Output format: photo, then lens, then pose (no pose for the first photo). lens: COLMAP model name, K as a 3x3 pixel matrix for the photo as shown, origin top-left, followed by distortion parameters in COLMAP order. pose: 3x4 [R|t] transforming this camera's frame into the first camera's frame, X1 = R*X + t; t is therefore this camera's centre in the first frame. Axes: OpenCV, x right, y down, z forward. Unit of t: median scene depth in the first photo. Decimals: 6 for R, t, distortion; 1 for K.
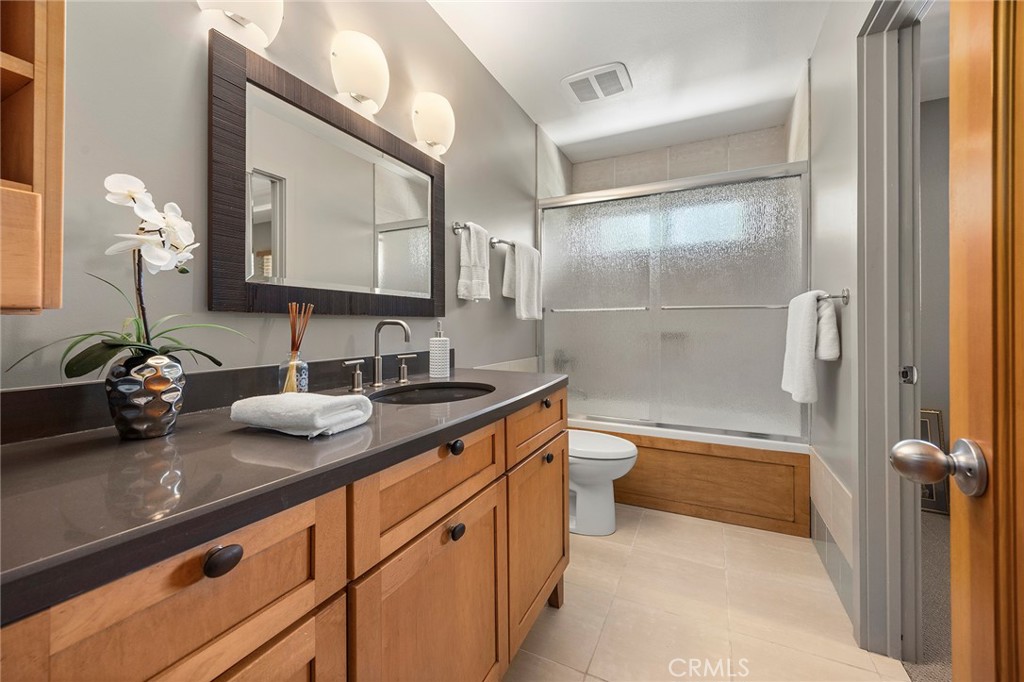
lens RADIAL K [[402.7, 0, 512.7], [0, 402.7, 332.6], [0, 0, 1]] dist [-0.006304, 0.000913]
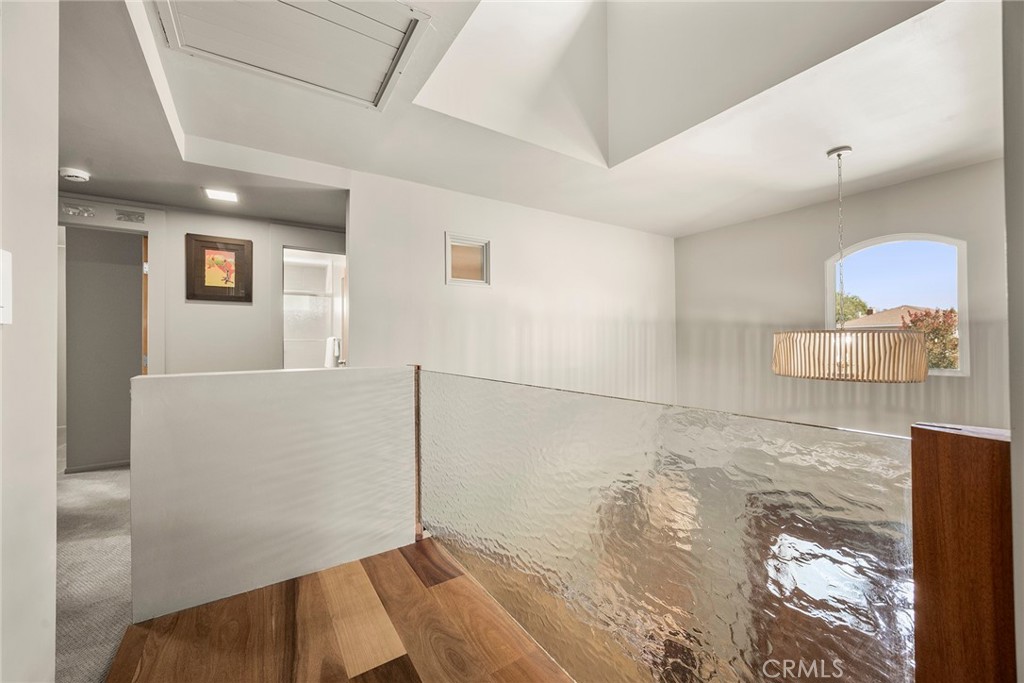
lens RADIAL K [[402.7, 0, 508.4], [0, 402.7, 343.1], [0, 0, 1]] dist [-0.006304, 0.000913]
pose [[0.504879, 0.010257, 0.863129, -1.507780], [0.006026, 0.999863, -0.015407, 0.015446], [-0.863169, 0.012980, 0.504748, -2.089568]]
